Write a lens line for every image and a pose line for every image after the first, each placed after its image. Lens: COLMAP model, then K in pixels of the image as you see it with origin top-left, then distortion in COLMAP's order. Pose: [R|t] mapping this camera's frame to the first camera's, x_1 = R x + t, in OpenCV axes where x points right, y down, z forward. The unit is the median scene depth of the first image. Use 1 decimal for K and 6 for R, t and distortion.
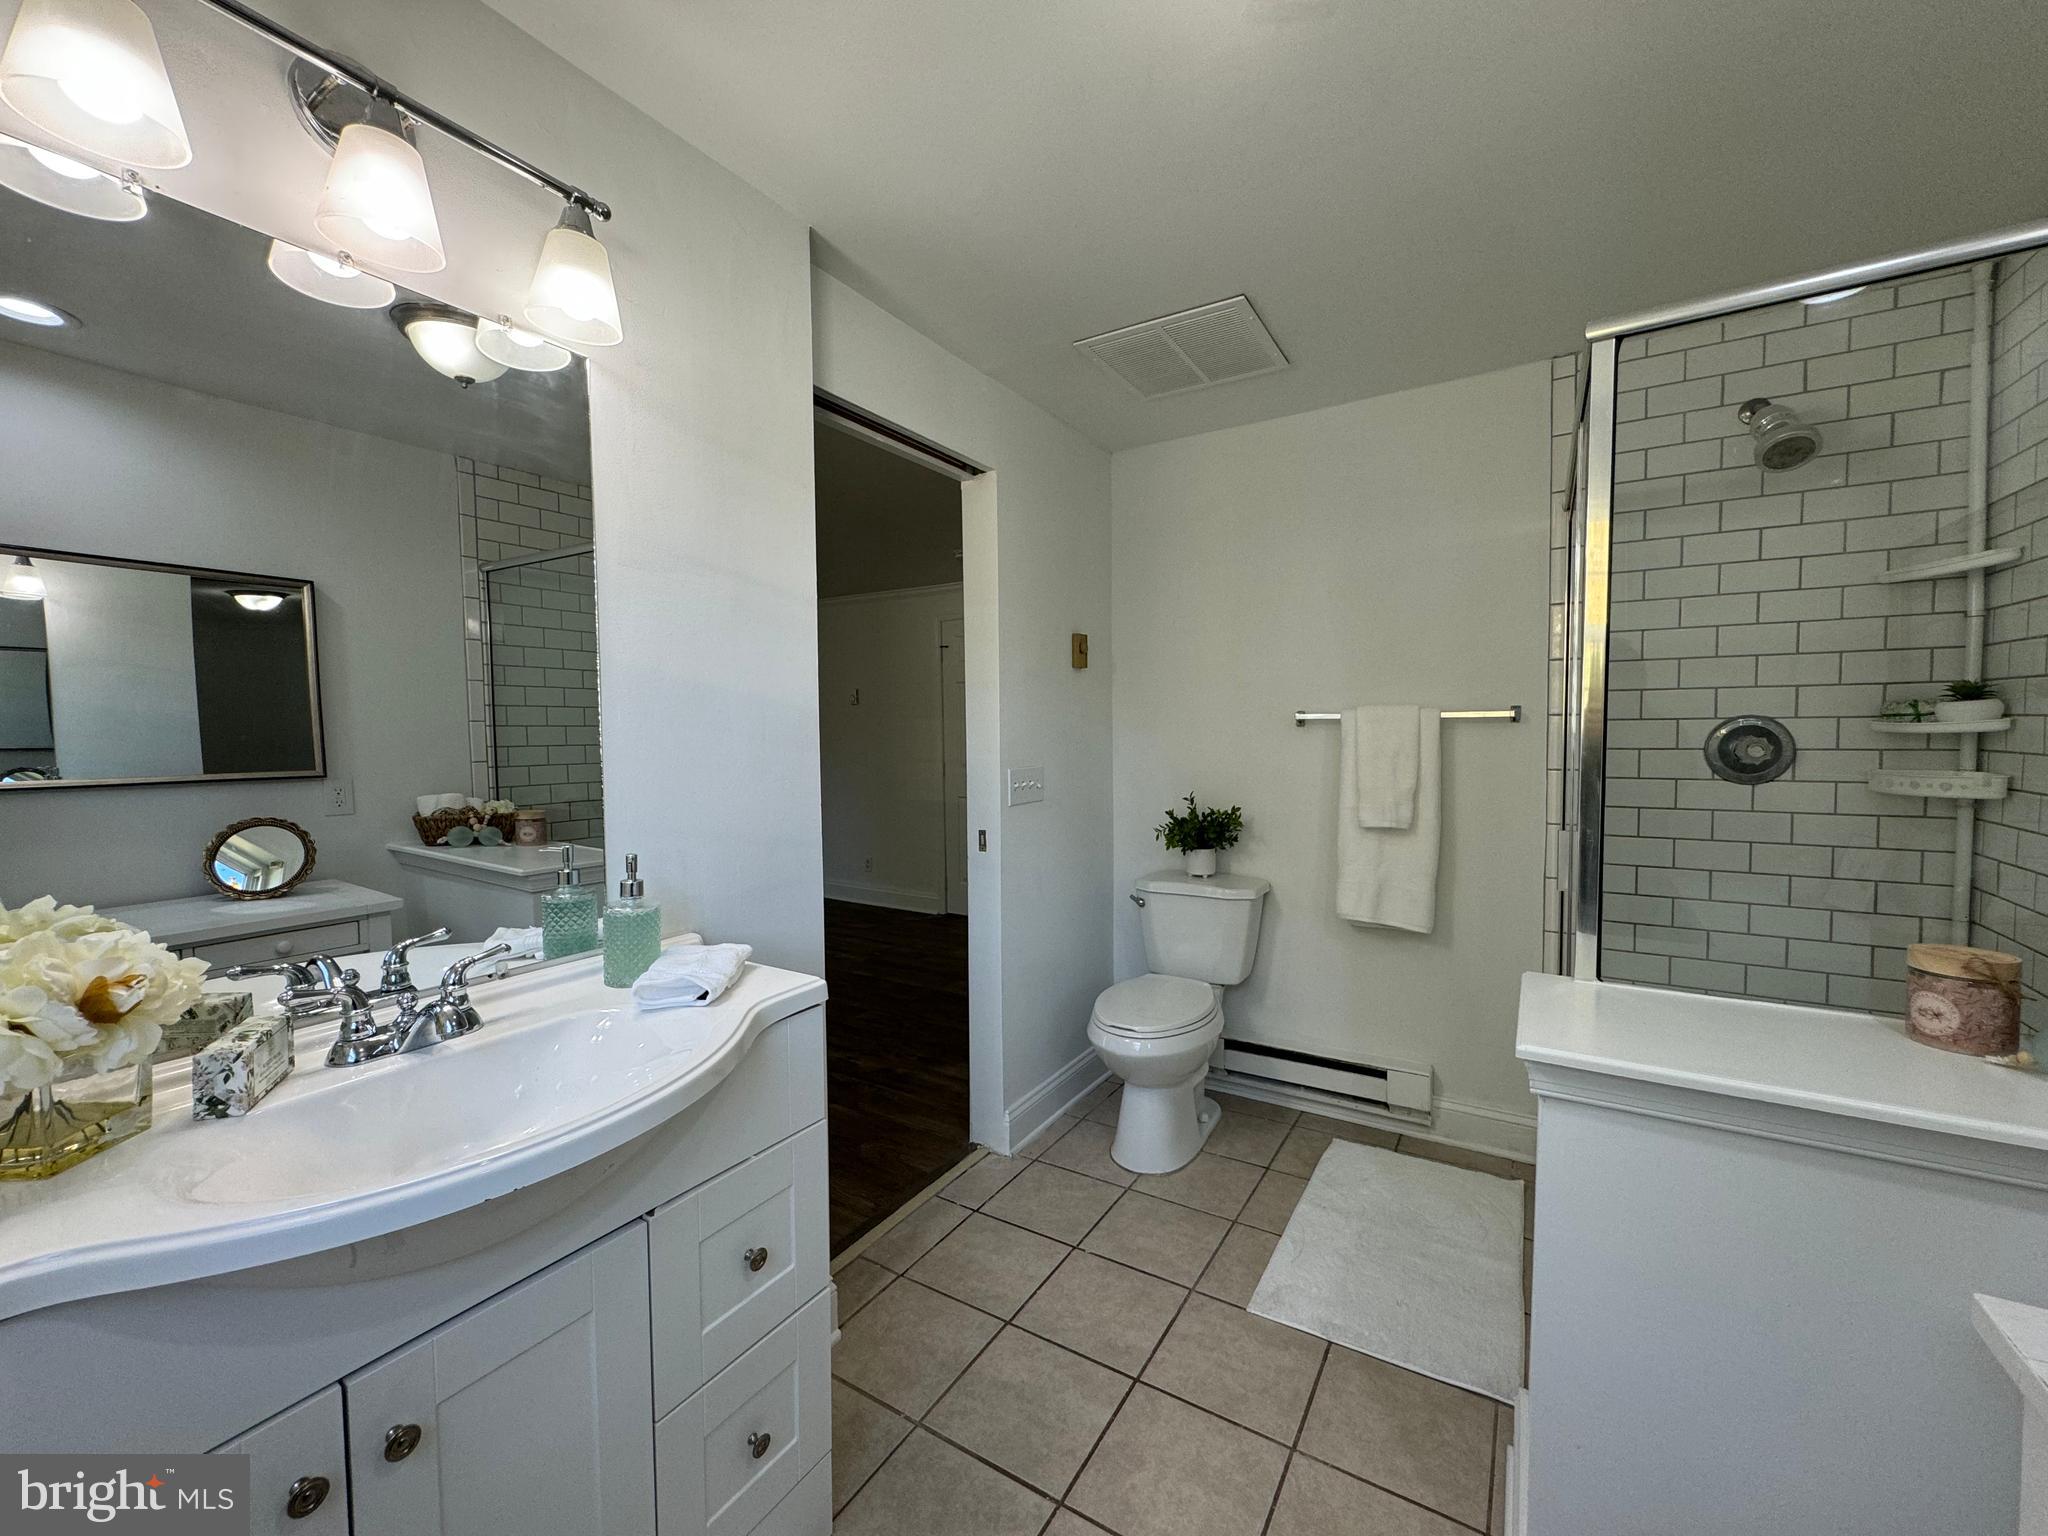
lens RADIAL K [[819.1, 0, 1033.0], [0, 819.1, 758.6], [0, 0, 1]] dist [-0.003492, 0.000088]
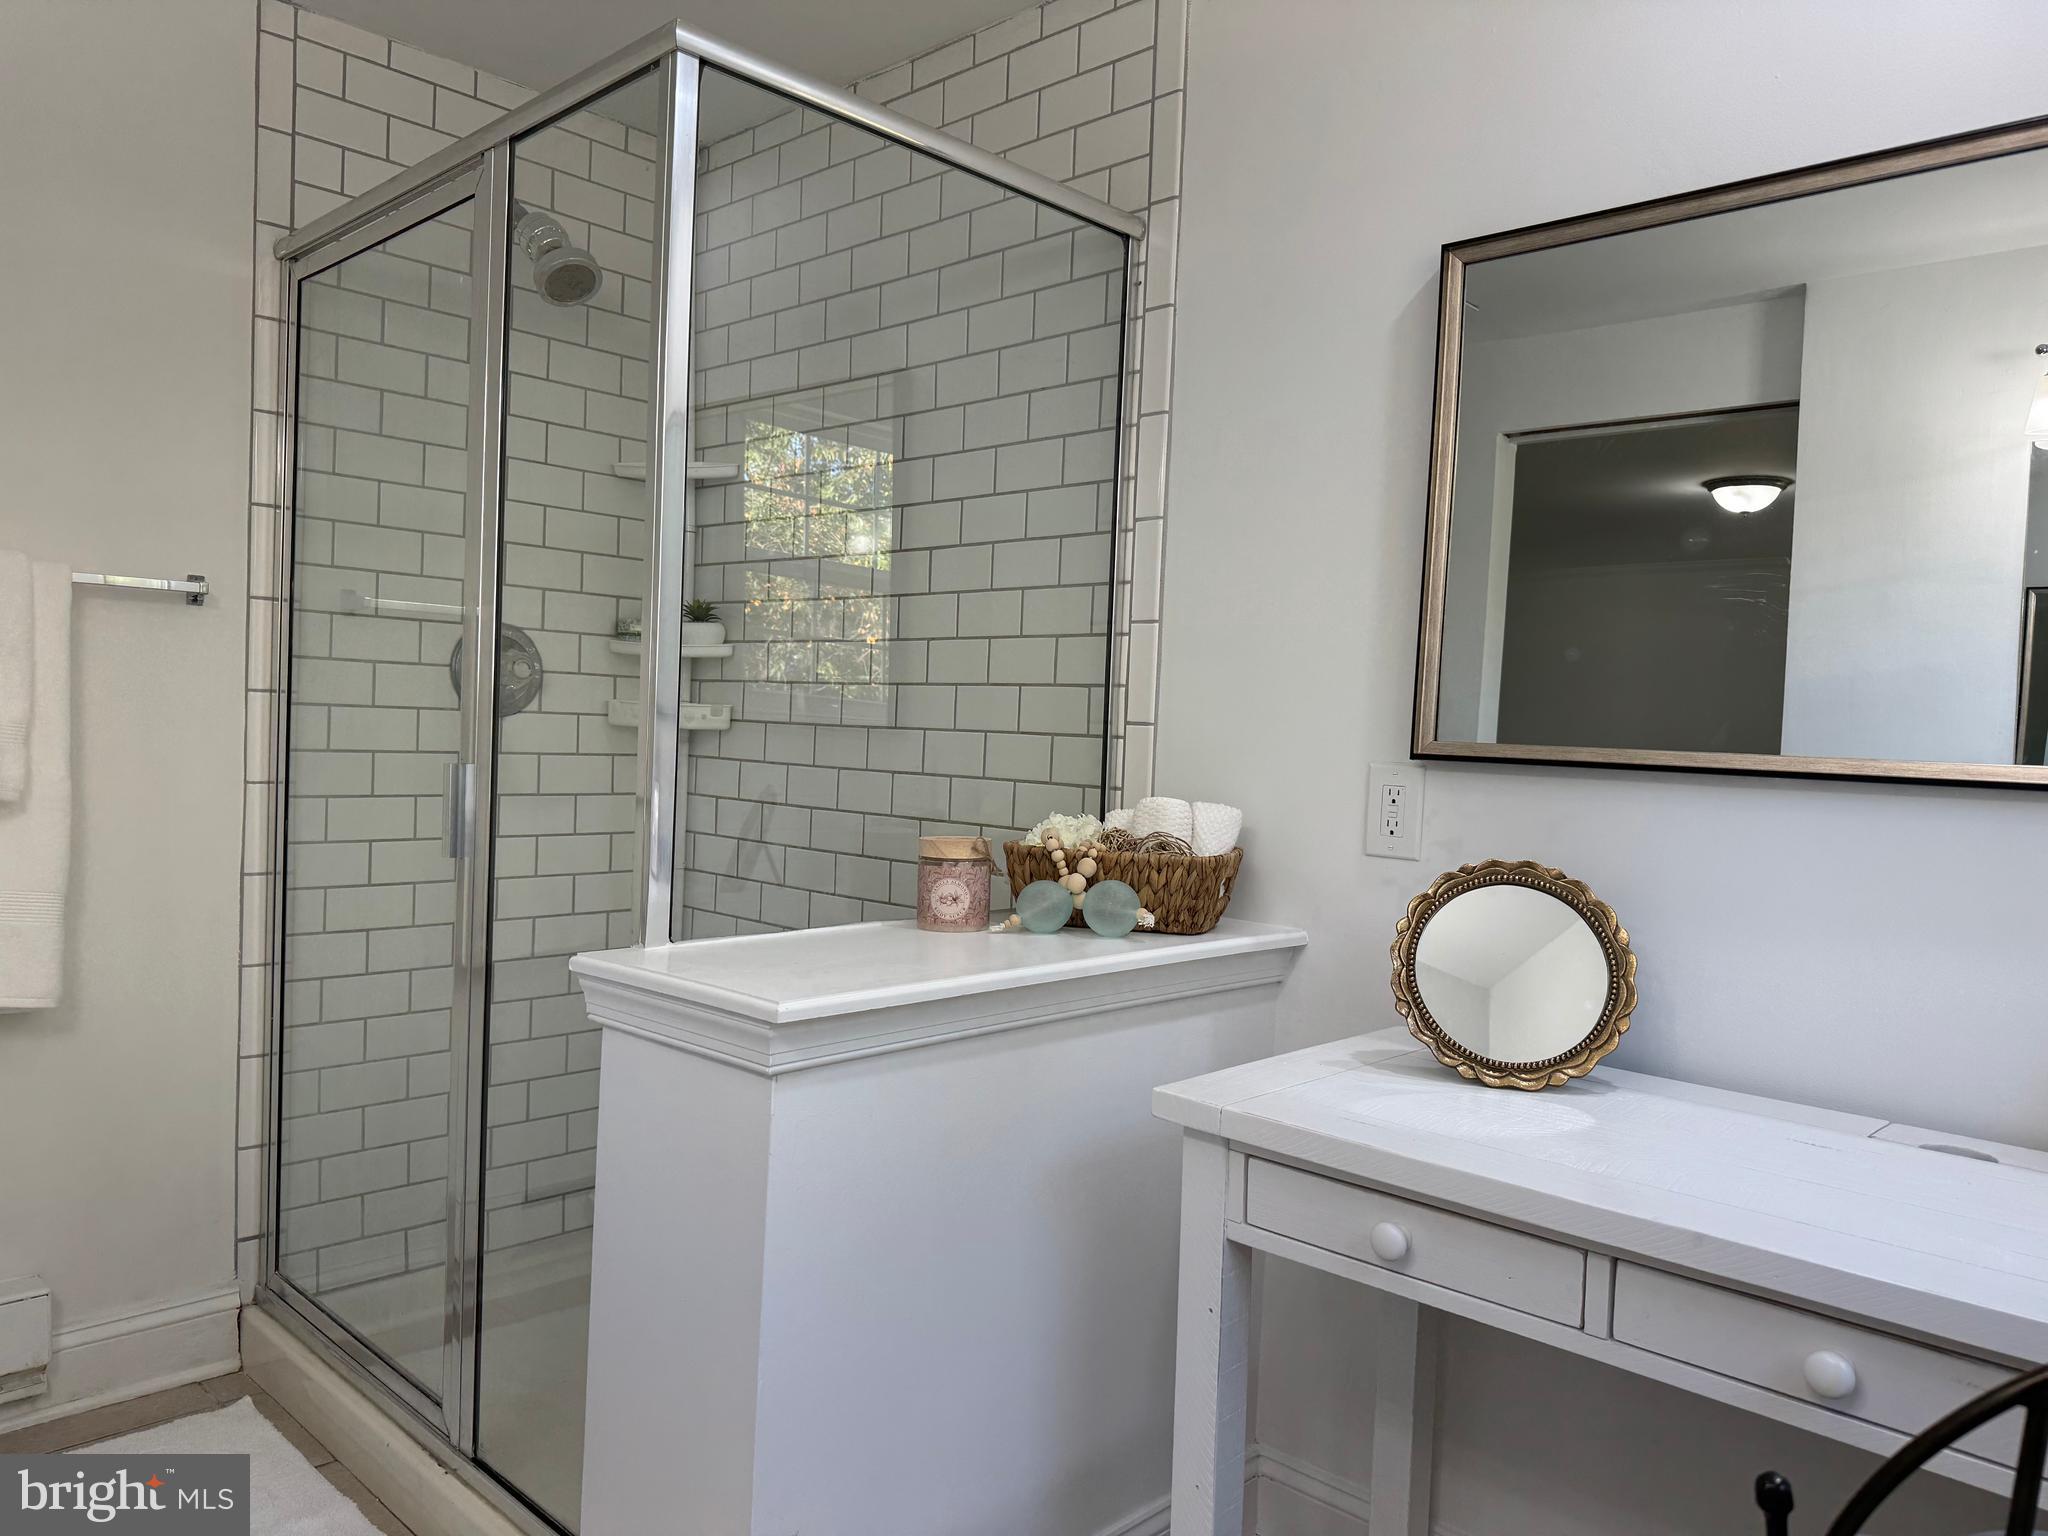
lens RADIAL K [[1426.1, 0, 1034.8], [0, 1426.1, 777.6], [0, 0, 1]] dist [0.030865, -0.016140]
pose [[0.196581, -0.015537, 0.980365, -0.363856], [-0.001740, 0.999867, 0.016195, 0.078252], [-0.980486, -0.004889, 0.196528, 0.325120]]
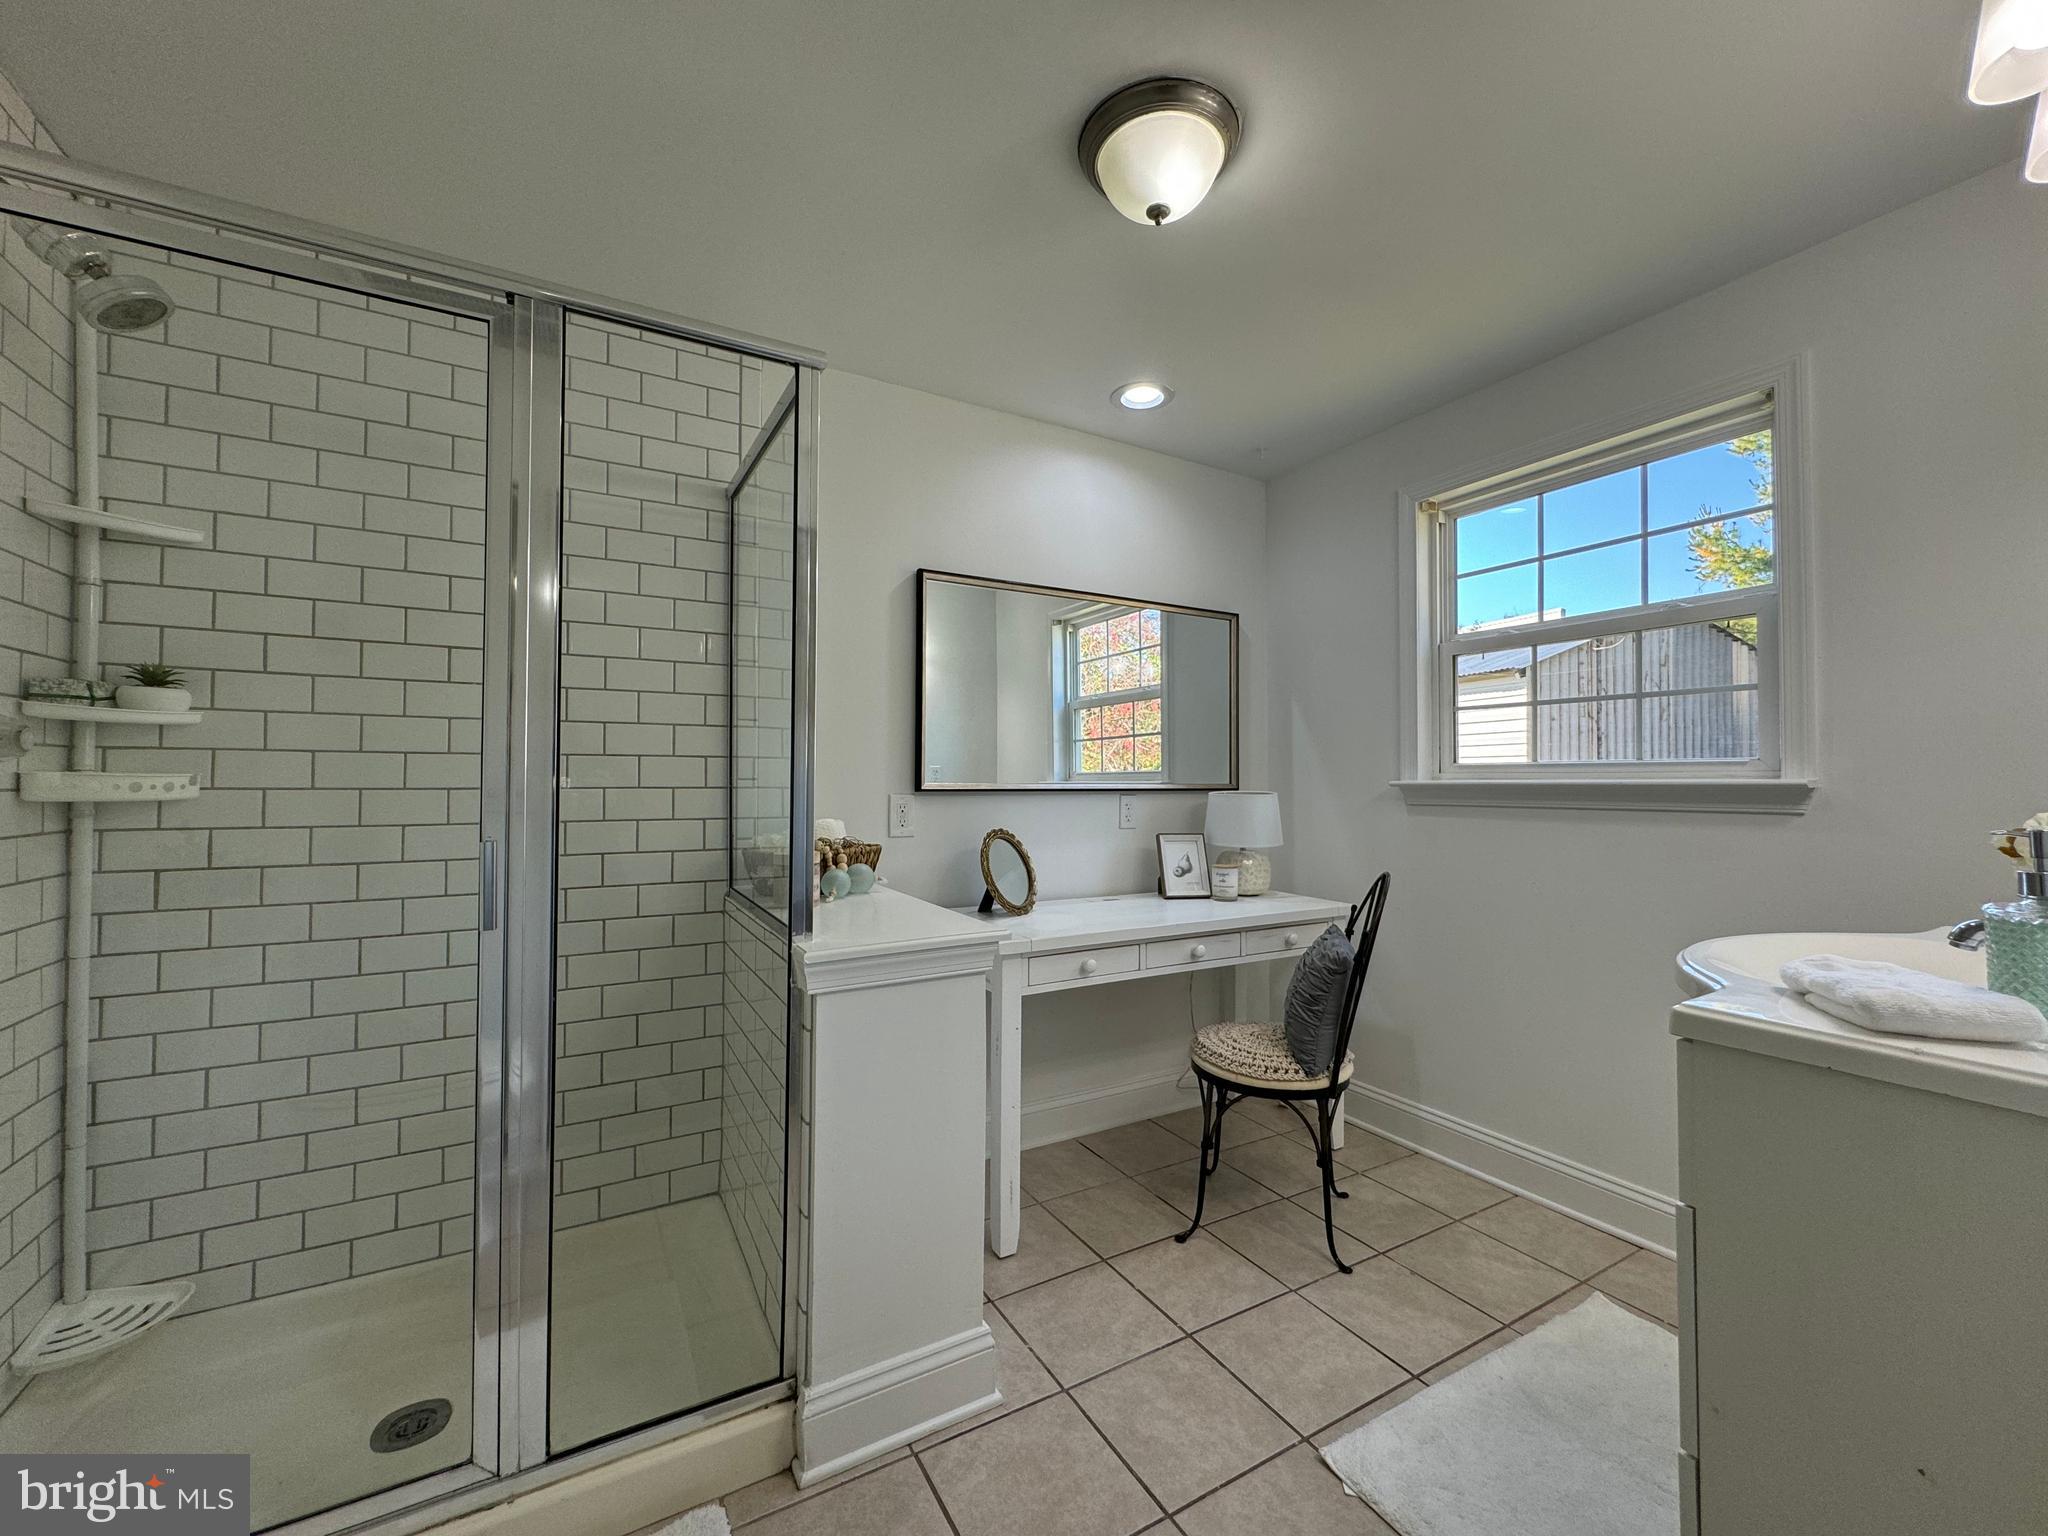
lens RADIAL K [[819.1, 0, 1027.1], [0, 819.1, 774.2], [0, 0, 1]] dist [-0.003492, 0.000088]
pose [[-0.874364, 0.014856, 0.485043, -0.086873], [0.029179, 0.999332, 0.021992, 0.029265], [-0.484392, 0.033383, -0.874214, 1.358438]]
